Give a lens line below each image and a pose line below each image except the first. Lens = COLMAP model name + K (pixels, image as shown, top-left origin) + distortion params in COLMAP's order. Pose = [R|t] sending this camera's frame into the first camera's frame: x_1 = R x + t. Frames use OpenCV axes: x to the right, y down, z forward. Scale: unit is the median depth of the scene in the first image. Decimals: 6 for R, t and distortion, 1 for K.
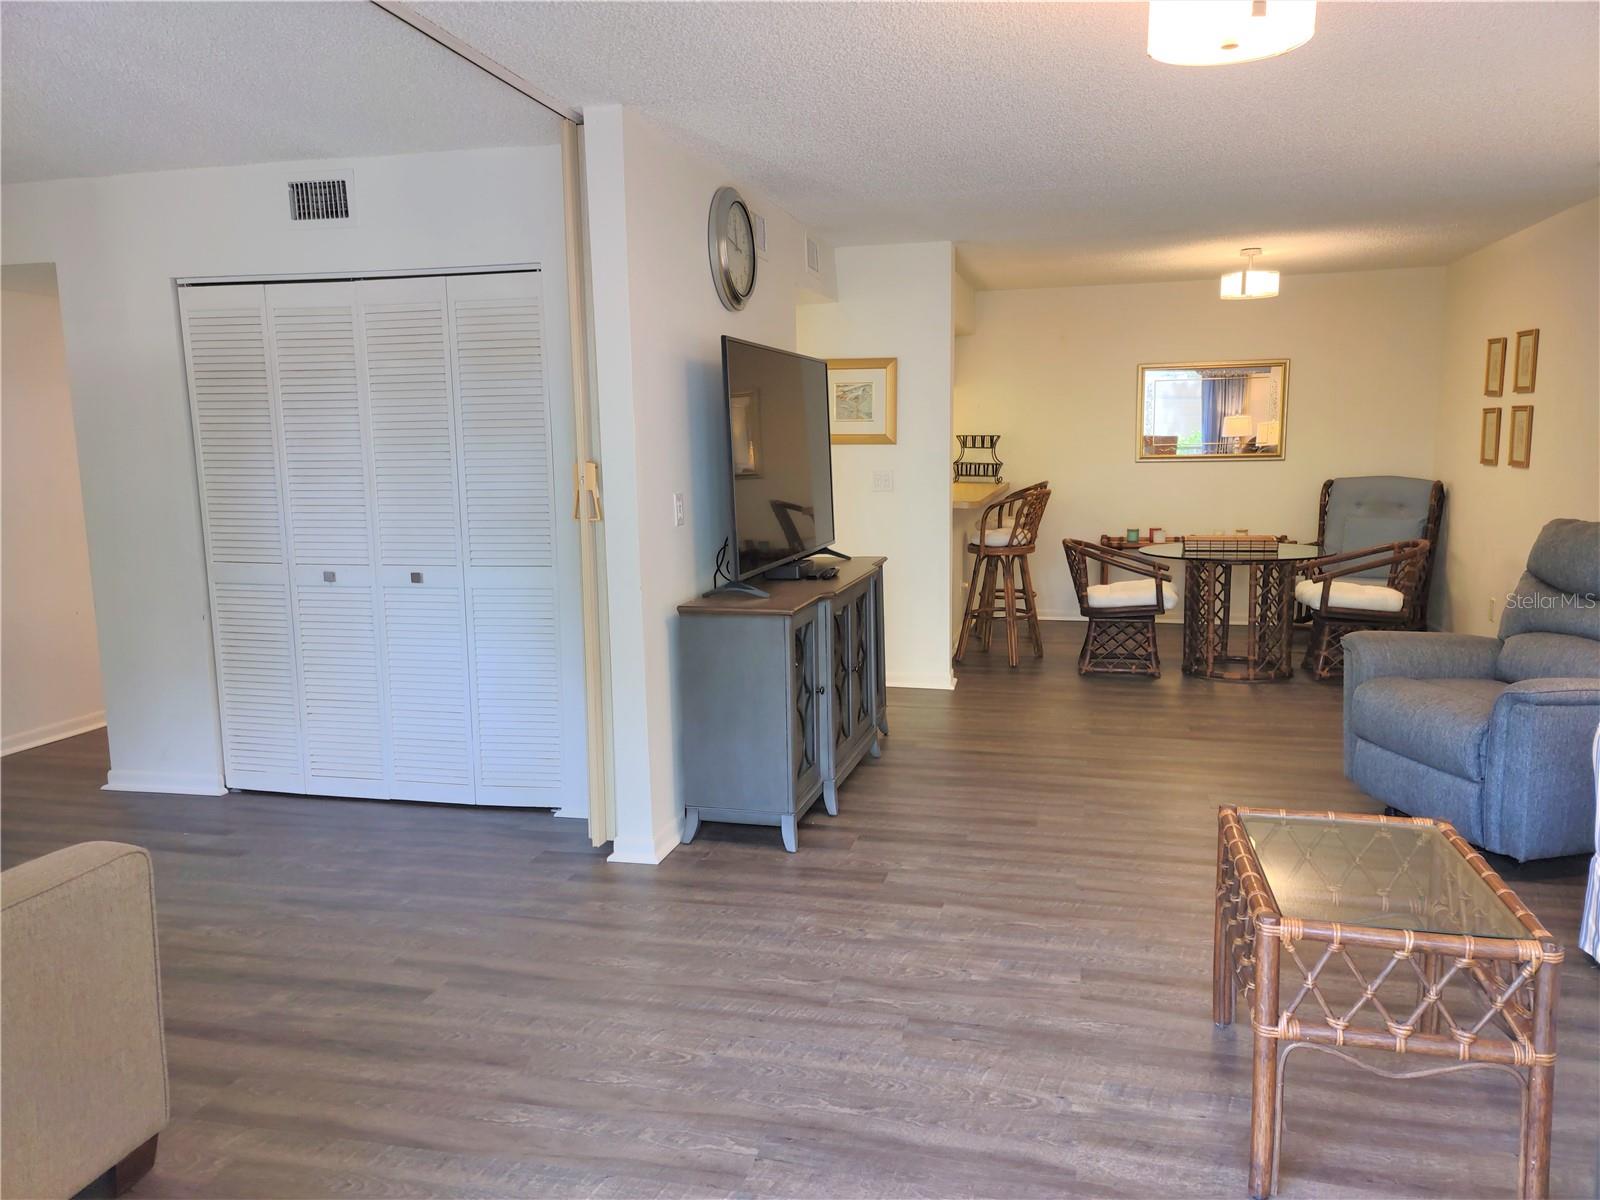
lens RADIAL K [[1171.4, 0, 792.9], [0, 1171.4, 599.0], [0, 0, 1]] dist [0.057456, 0.003267]
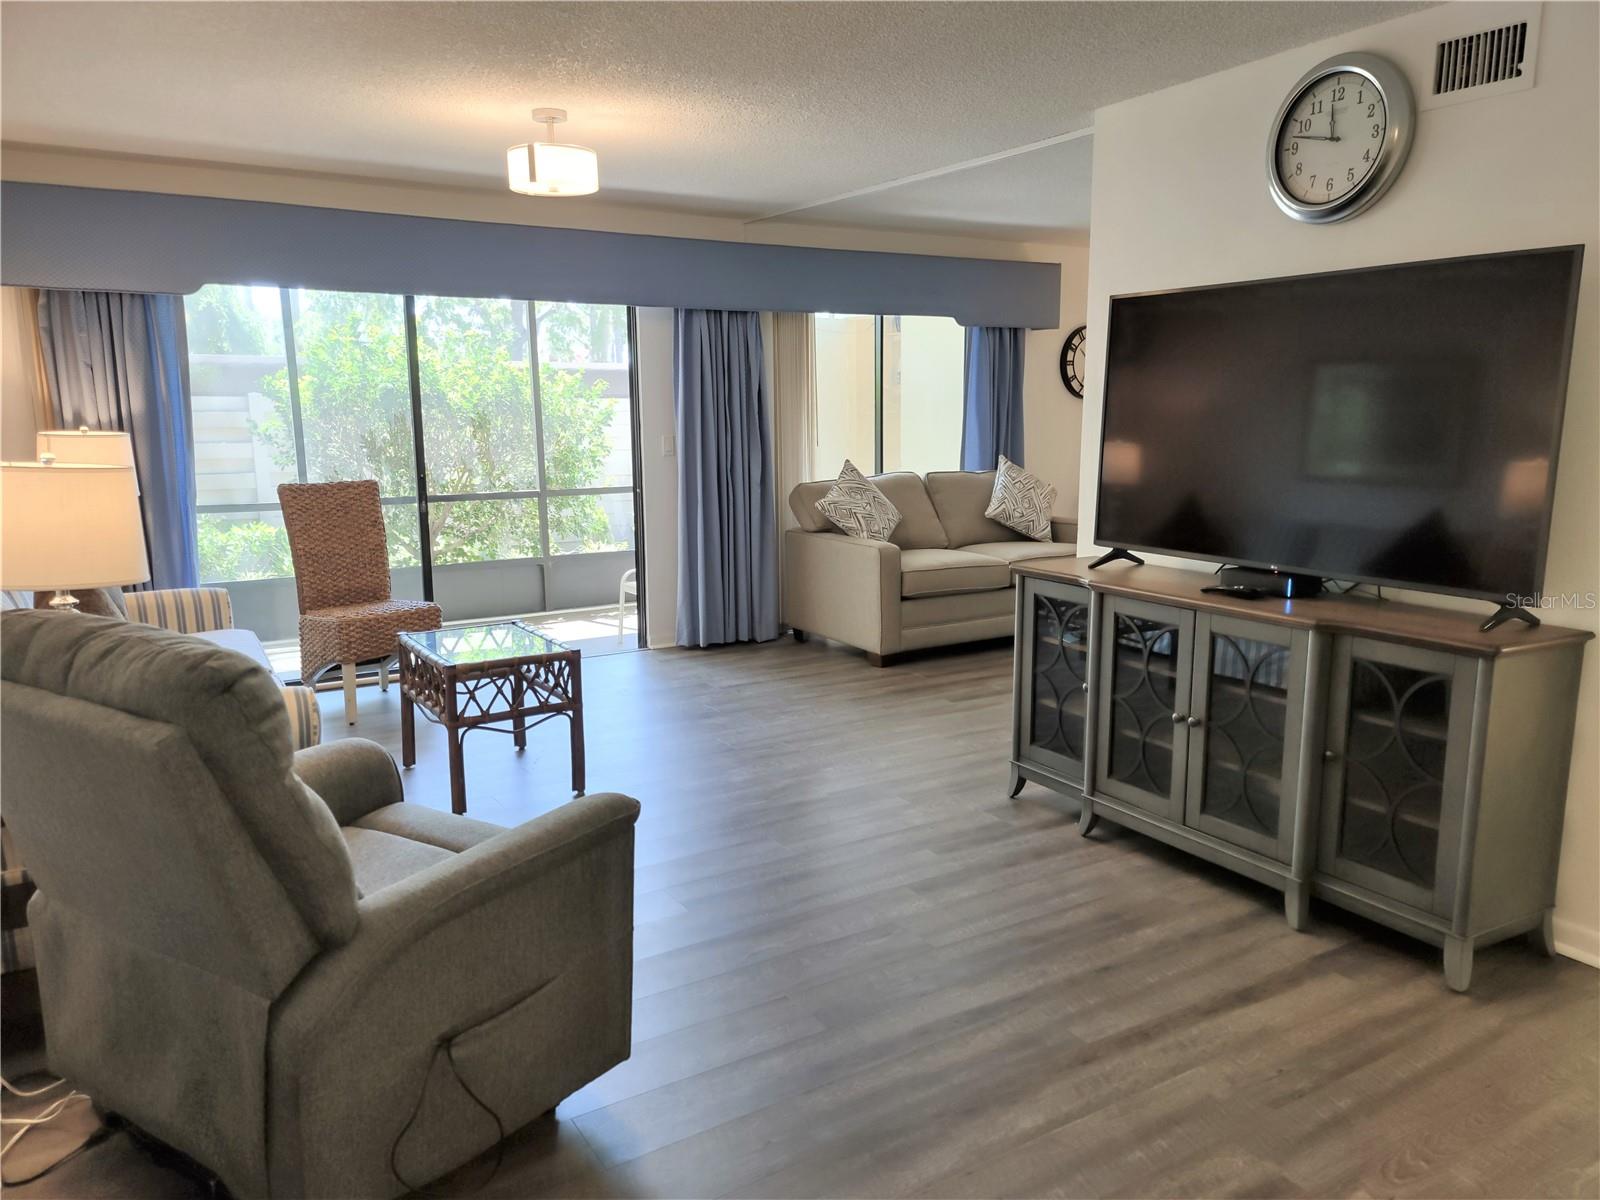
lens RADIAL K [[1166.2, 0, 810.4], [0, 1166.2, 622.9], [0, 0, 1]] dist [0.056237, -0.003934]
pose [[-0.692175, 0.158776, -0.704048, 0.798679], [-0.078643, 0.953100, 0.292259, -0.216264], [0.717432, 0.257663, -0.647226, 1.431548]]
